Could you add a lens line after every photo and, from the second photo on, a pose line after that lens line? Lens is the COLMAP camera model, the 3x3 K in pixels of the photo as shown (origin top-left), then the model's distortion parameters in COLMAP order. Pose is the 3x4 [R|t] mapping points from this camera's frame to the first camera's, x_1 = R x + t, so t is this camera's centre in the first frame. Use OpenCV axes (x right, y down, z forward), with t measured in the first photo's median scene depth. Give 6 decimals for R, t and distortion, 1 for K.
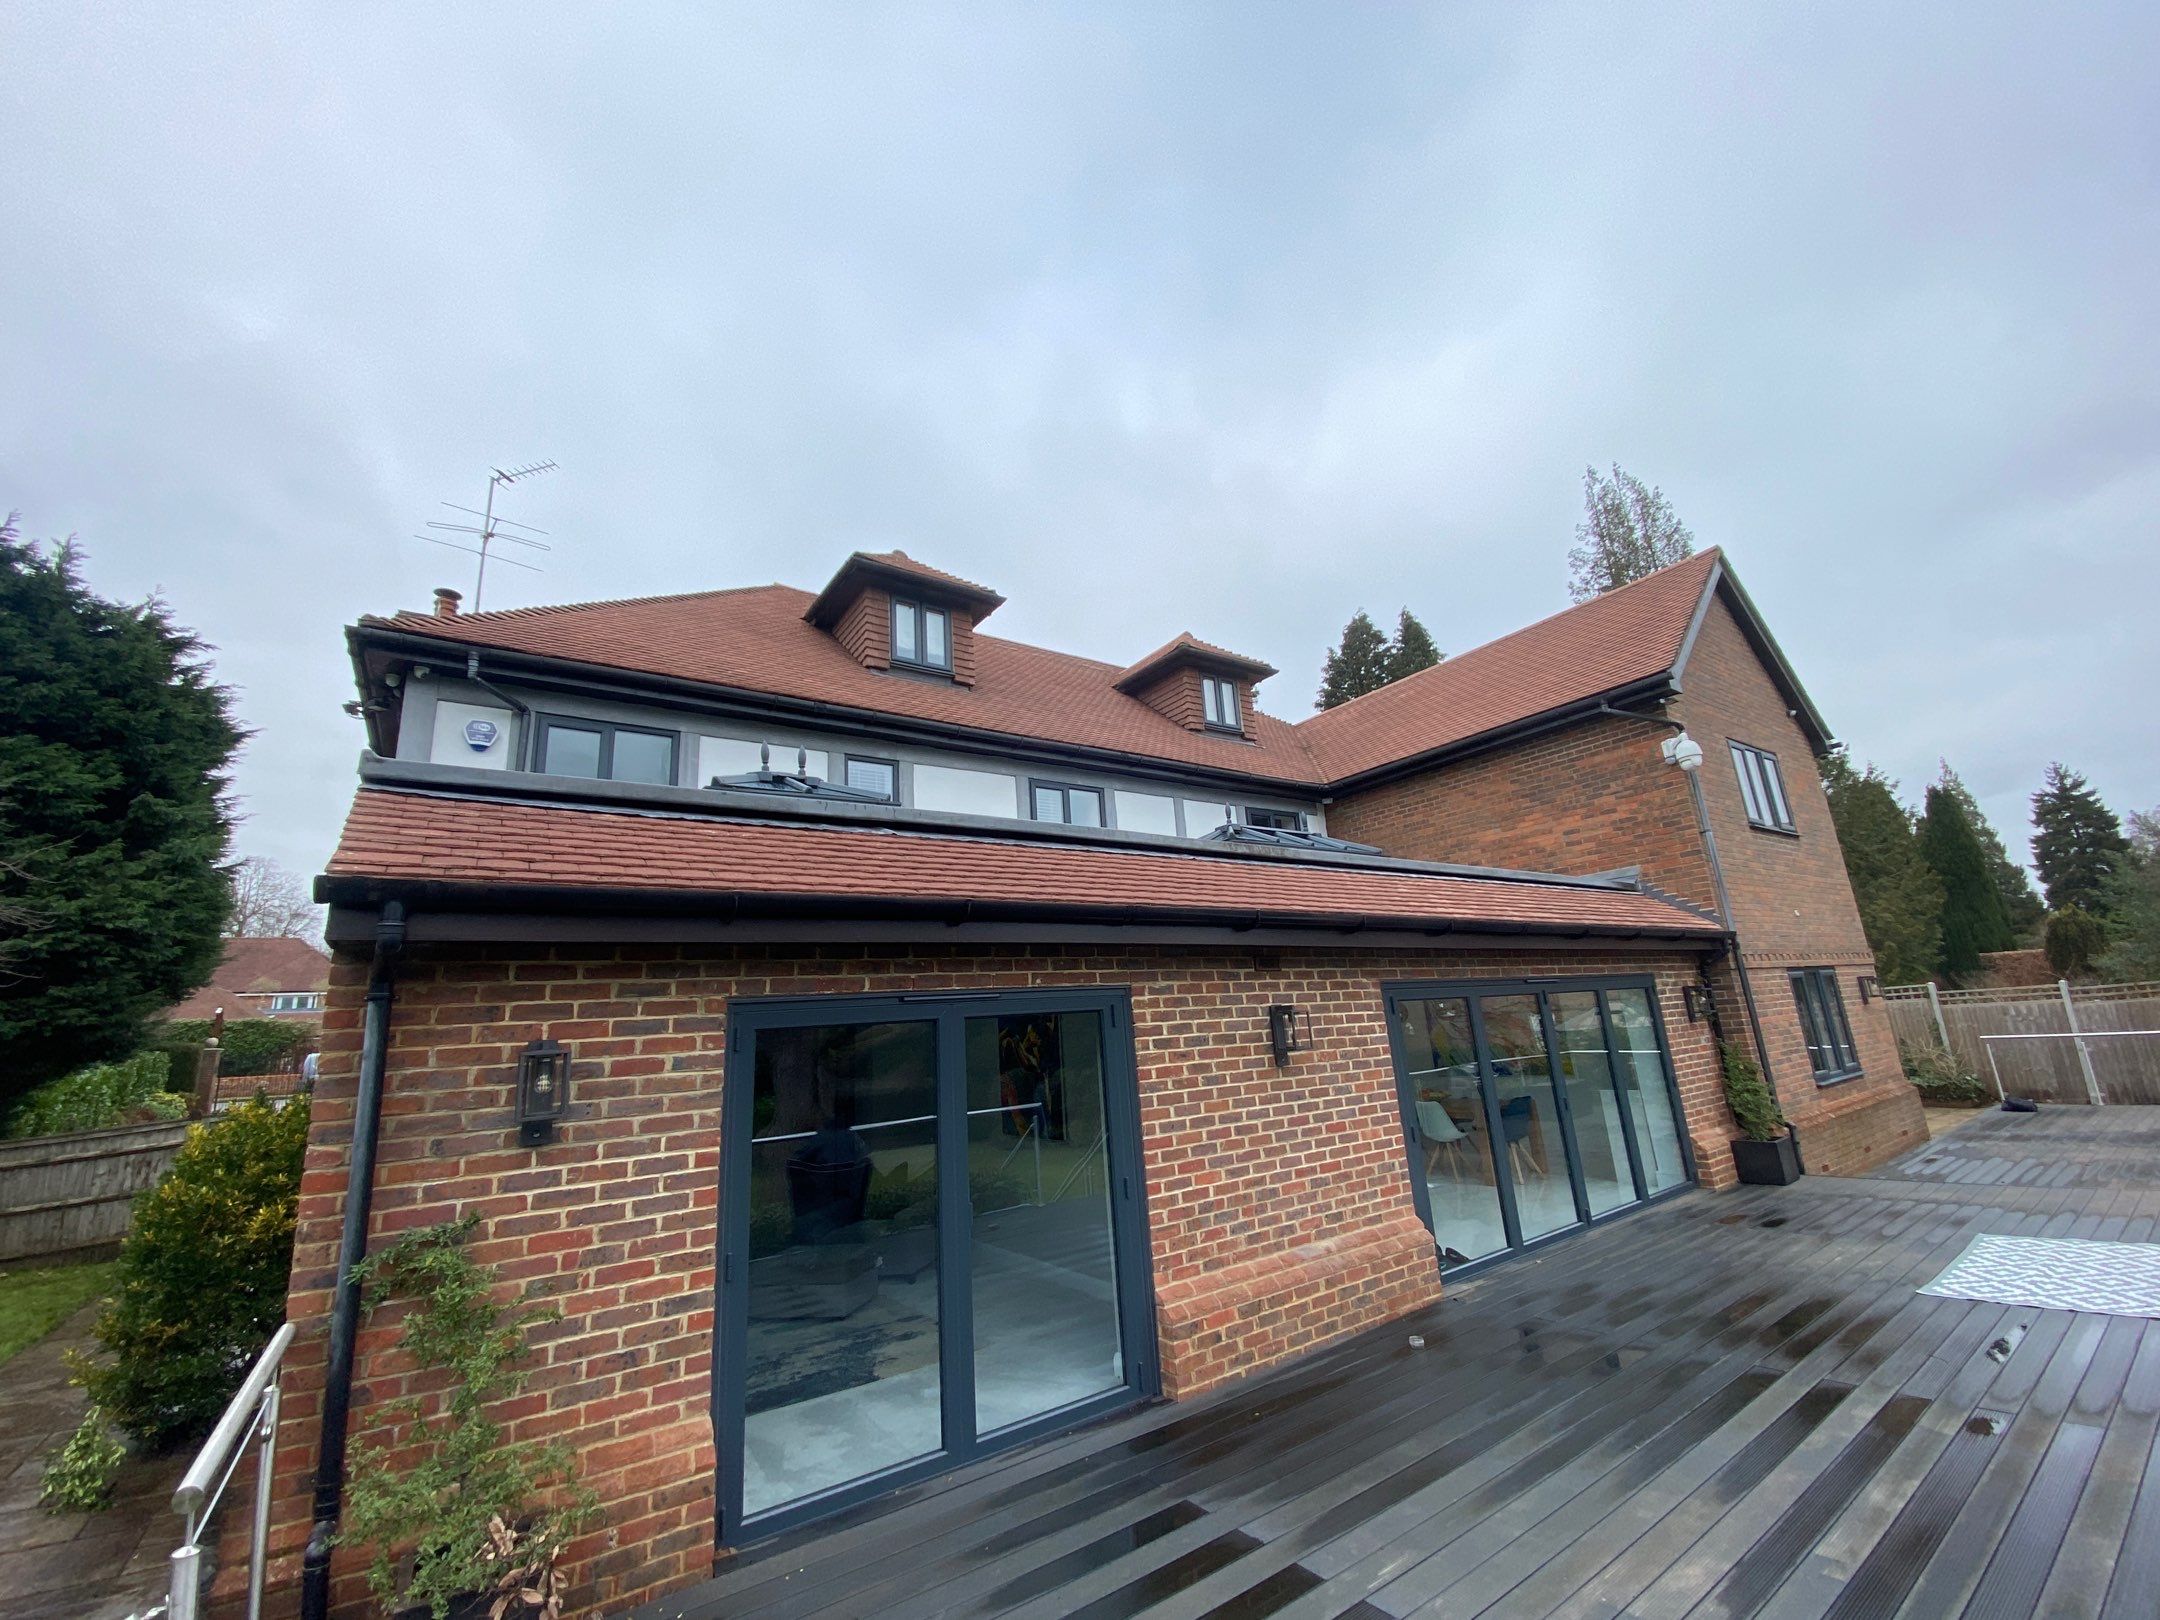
lens RADIAL K [[867.8, 0, 1080.0], [0, 867.8, 810.0], [0, 0, 1]] dist [0.043412, -0.042922]
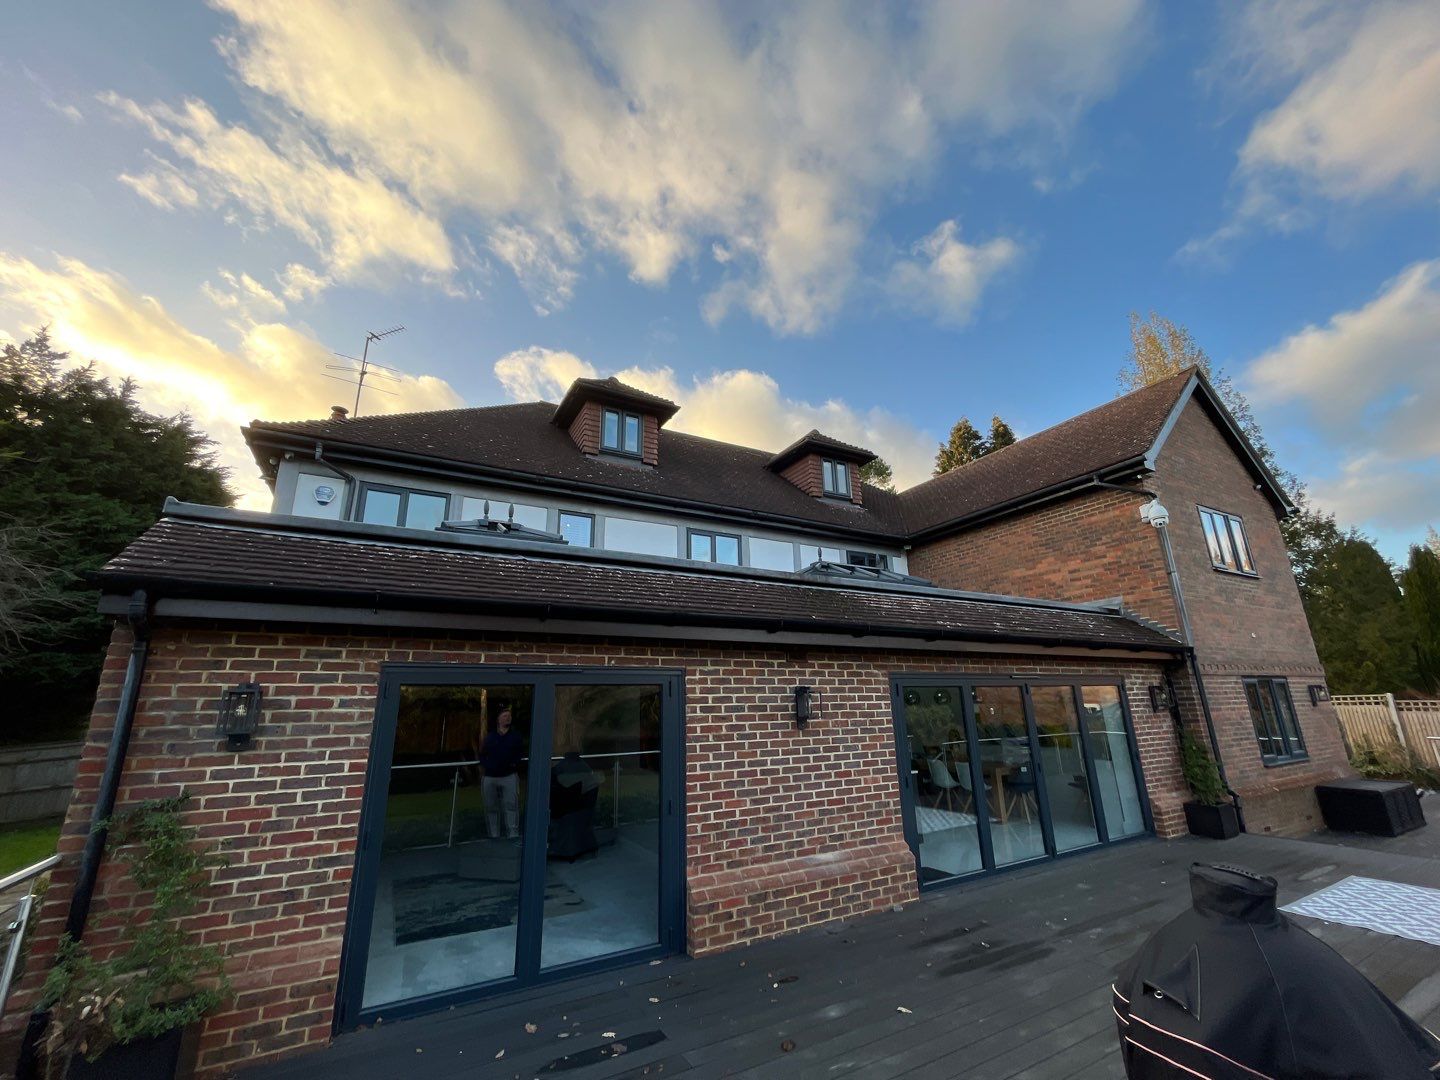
lens RADIAL K [[585.6, 0, 719.0], [0, 585.6, 542.8], [0, 0, 1]] dist [-0.002355, -0.000361]
pose [[0.993684, 0.014717, -0.111243, 0.187302], [-0.016765, 0.999706, -0.017491, 0.010055], [0.110953, 0.019246, 0.993639, 0.032932]]
